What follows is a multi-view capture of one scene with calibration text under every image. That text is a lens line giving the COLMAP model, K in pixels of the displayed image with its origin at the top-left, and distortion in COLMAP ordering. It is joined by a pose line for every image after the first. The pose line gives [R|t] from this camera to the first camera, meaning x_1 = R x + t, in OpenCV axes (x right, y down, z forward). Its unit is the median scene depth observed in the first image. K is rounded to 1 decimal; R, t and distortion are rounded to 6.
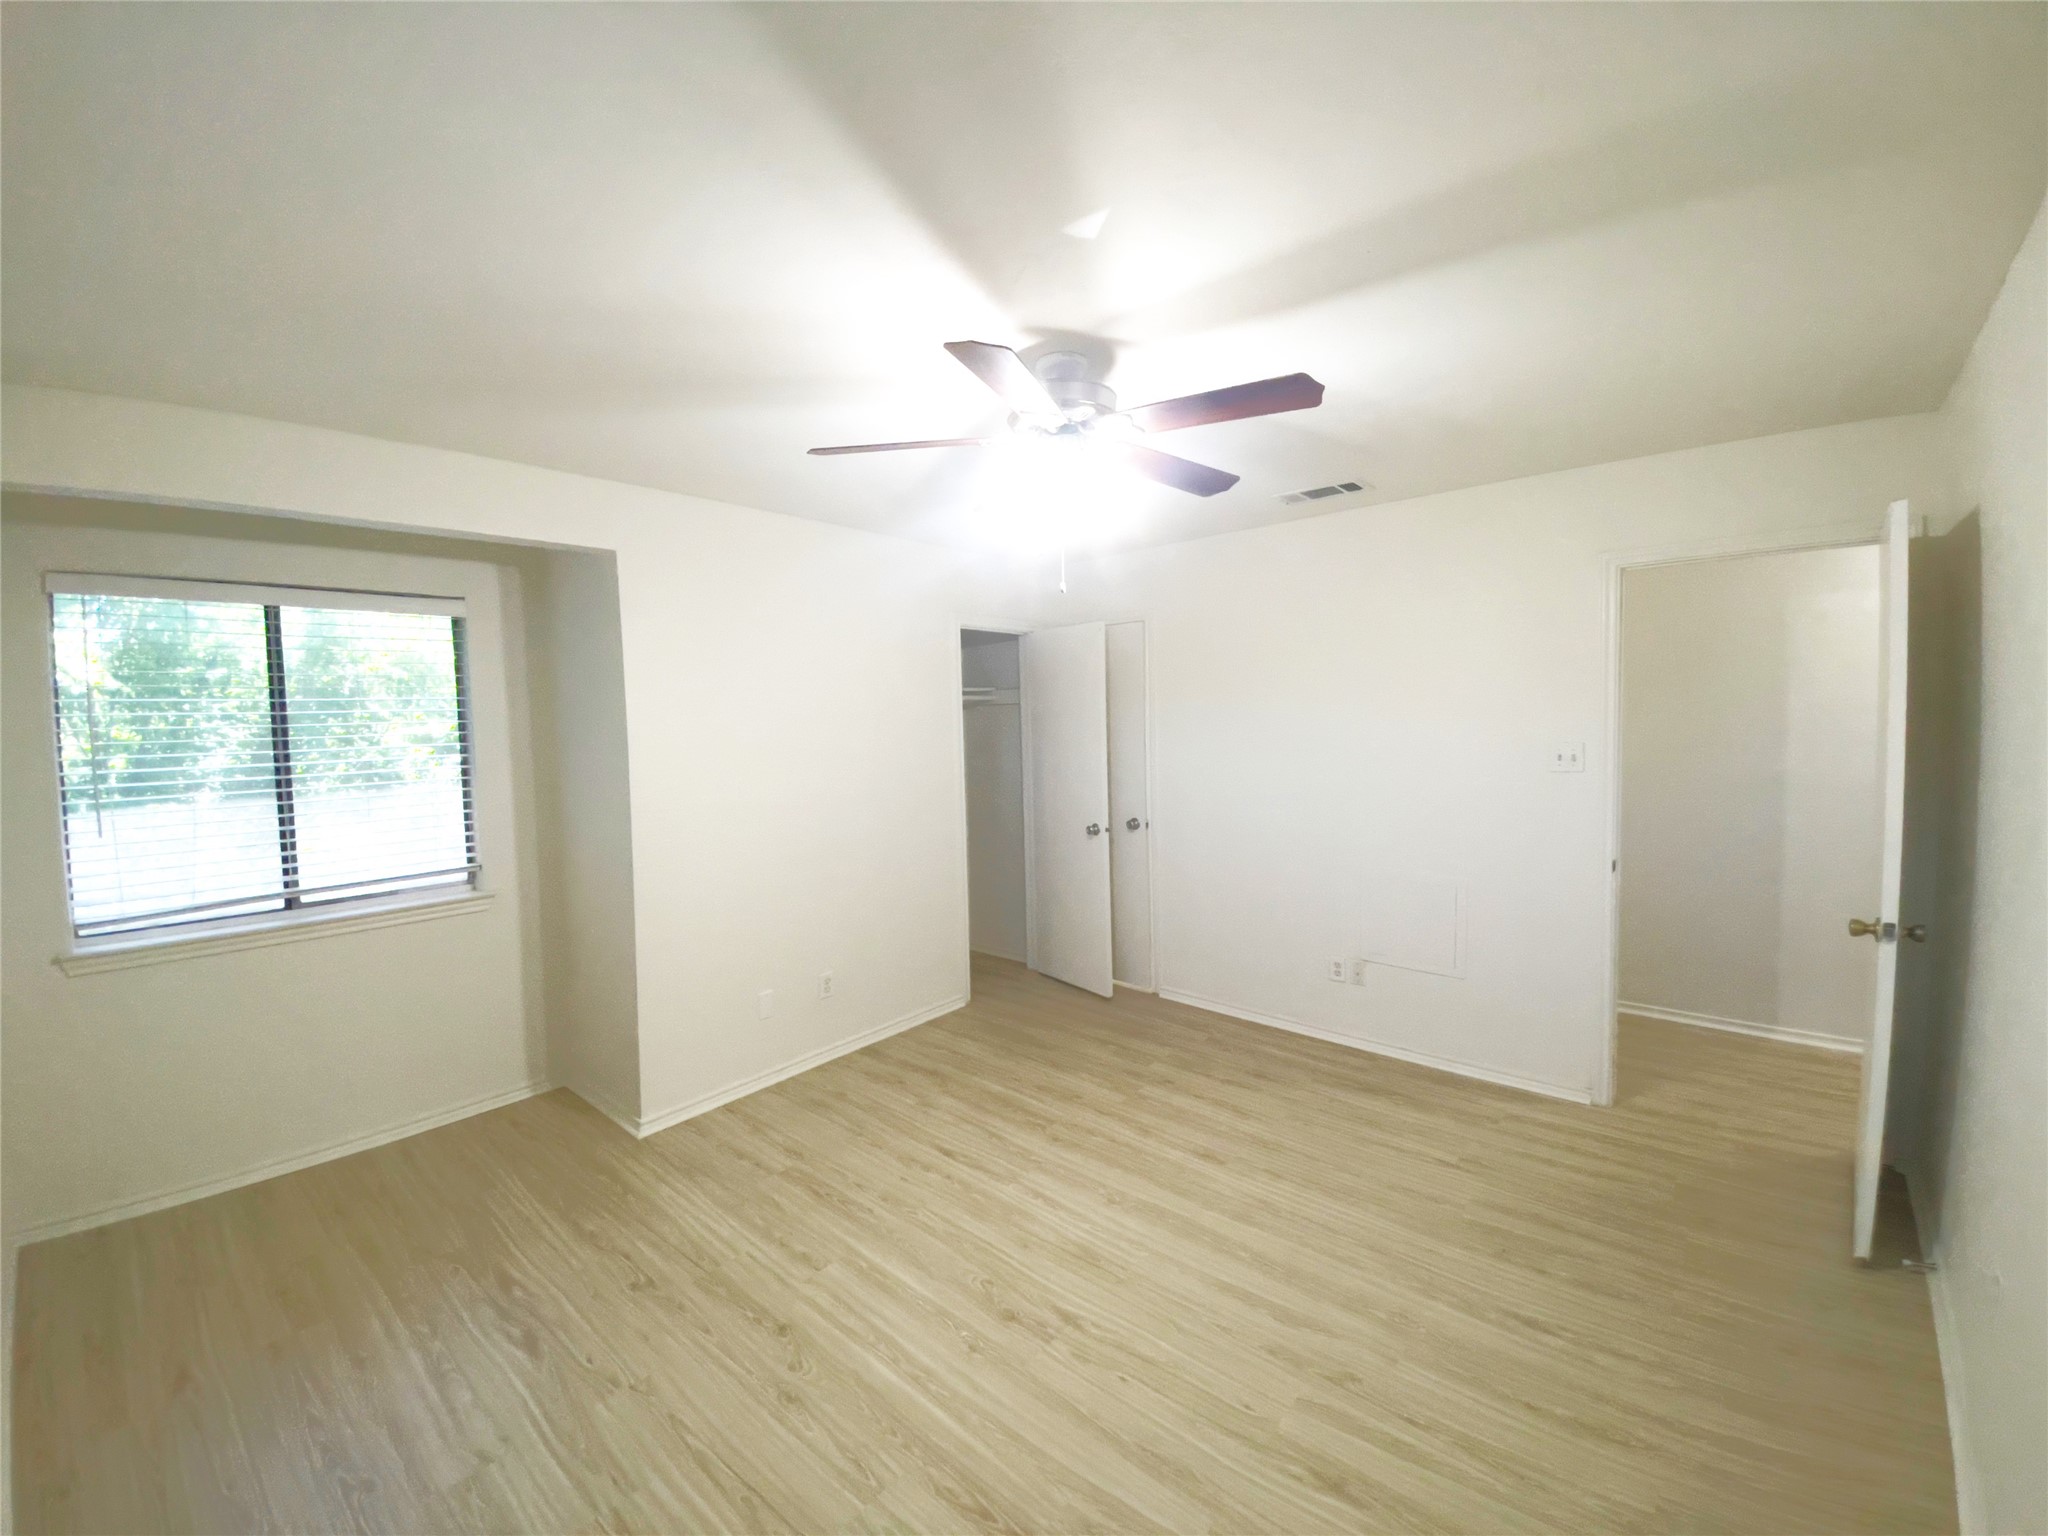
lens RADIAL K [[835.5, 0, 1032.3], [0, 835.5, 762.1], [0, 0, 1]] dist [-0.011258, -0.000366]
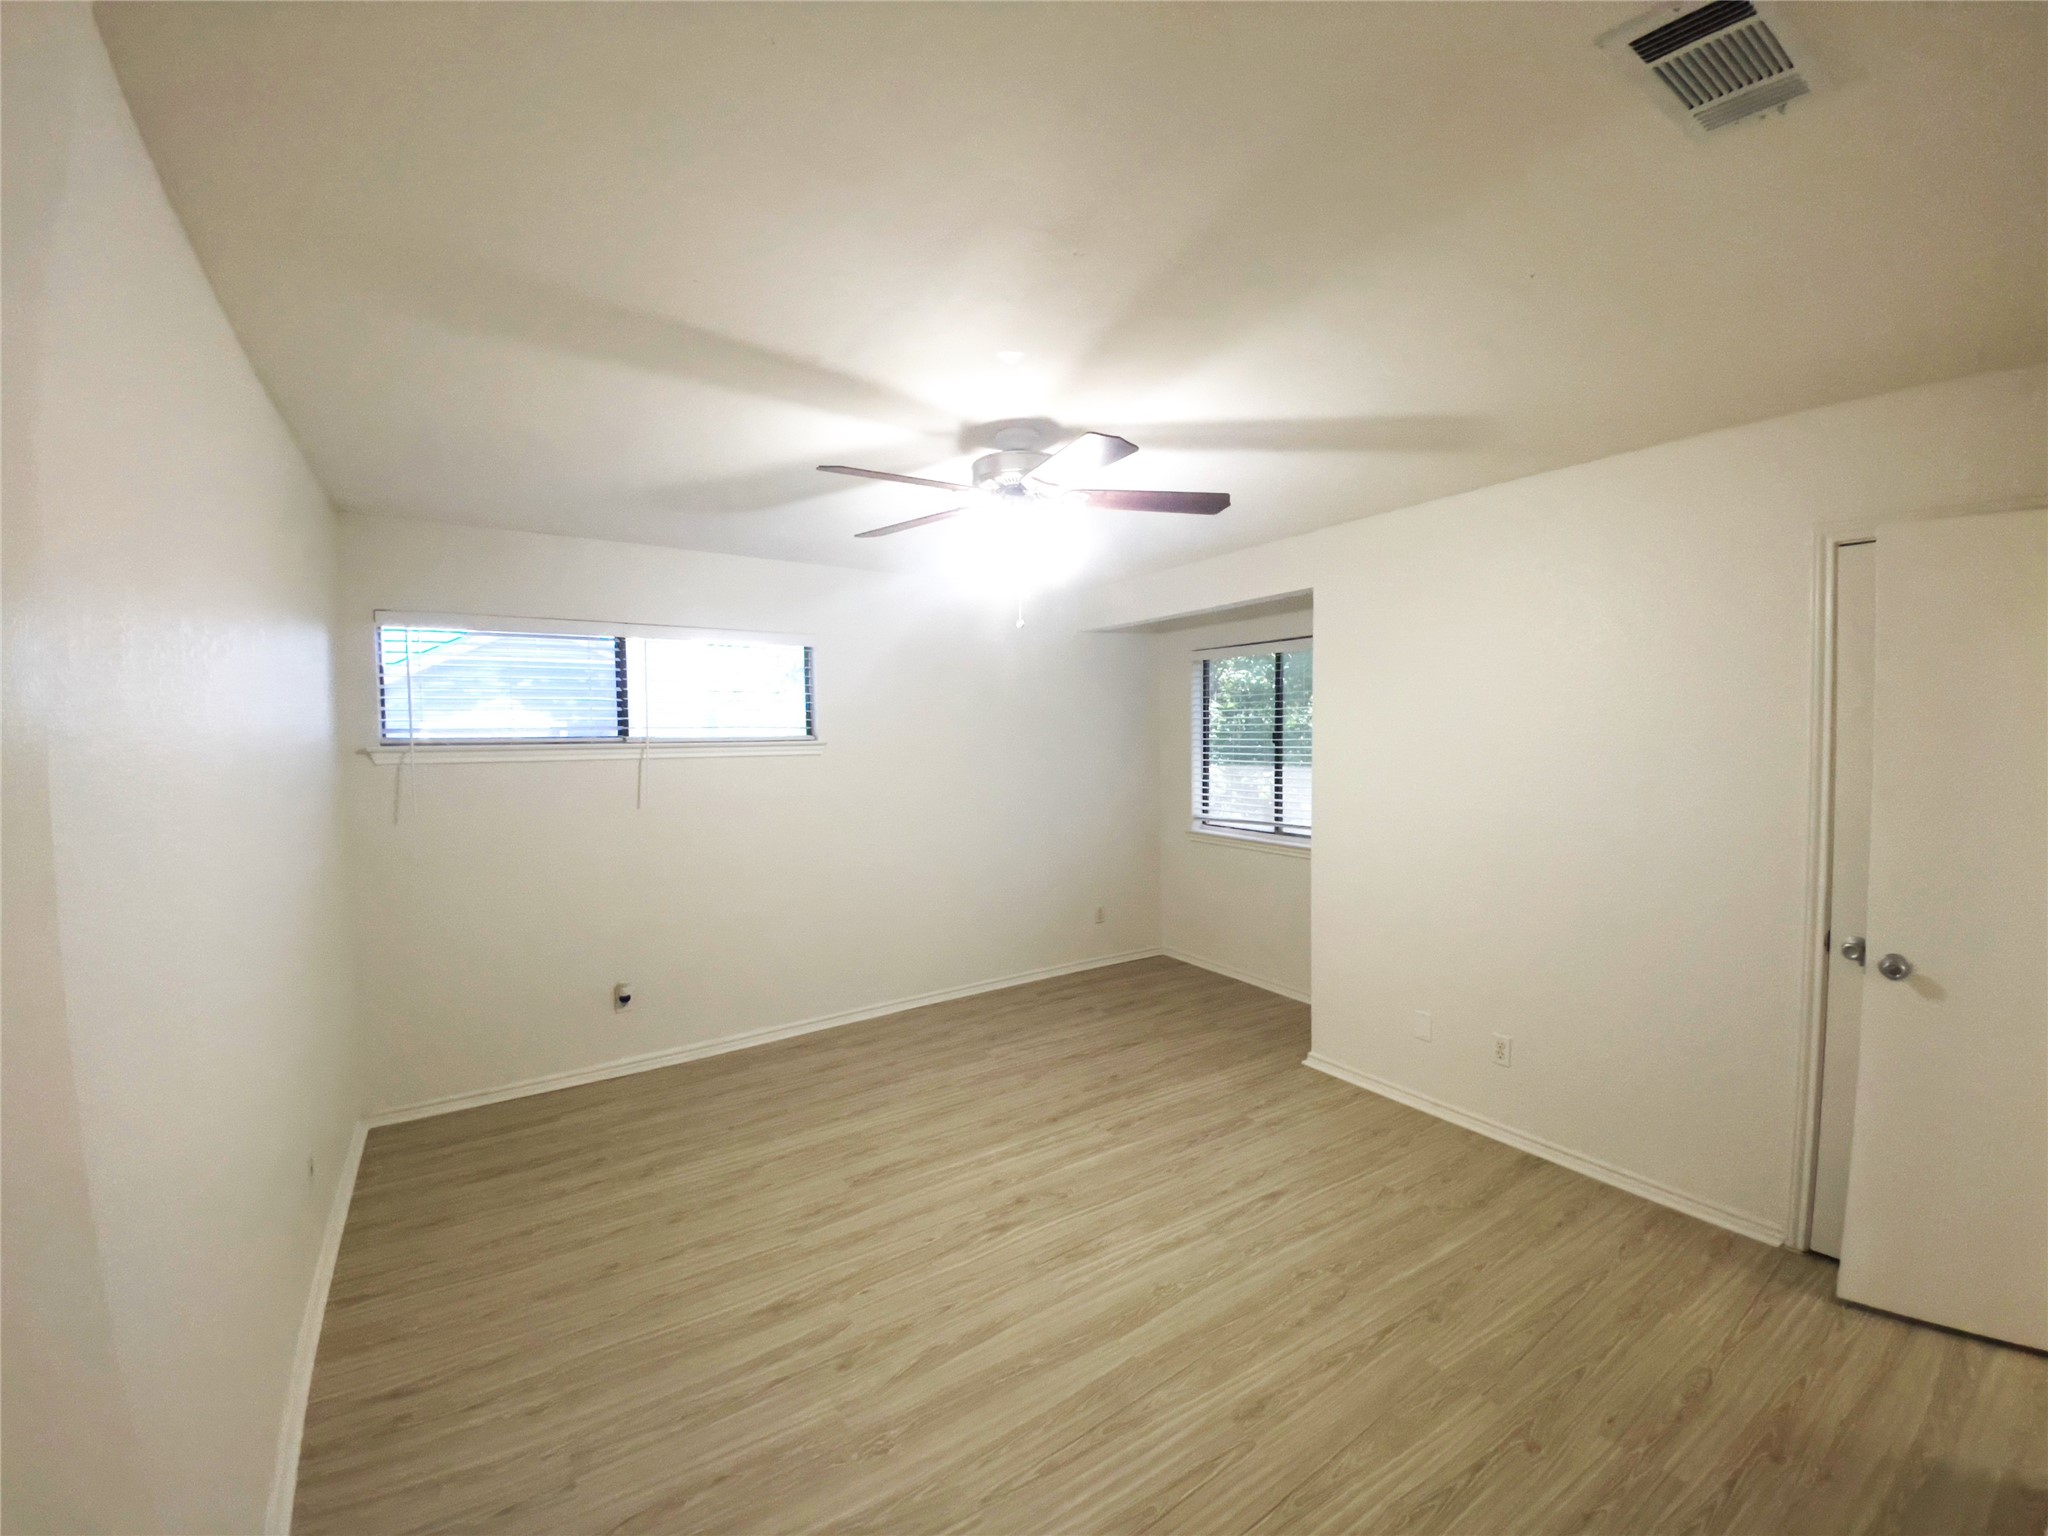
lens RADIAL K [[835.5, 0, 1029.7], [0, 835.5, 764.8], [0, 0, 1]] dist [-0.011258, -0.000366]
pose [[-0.256616, 0.072981, -0.963754, 0.963217], [-0.056985, 0.994268, 0.090465, -0.096330], [0.964832, 0.078134, -0.250986, 1.071620]]
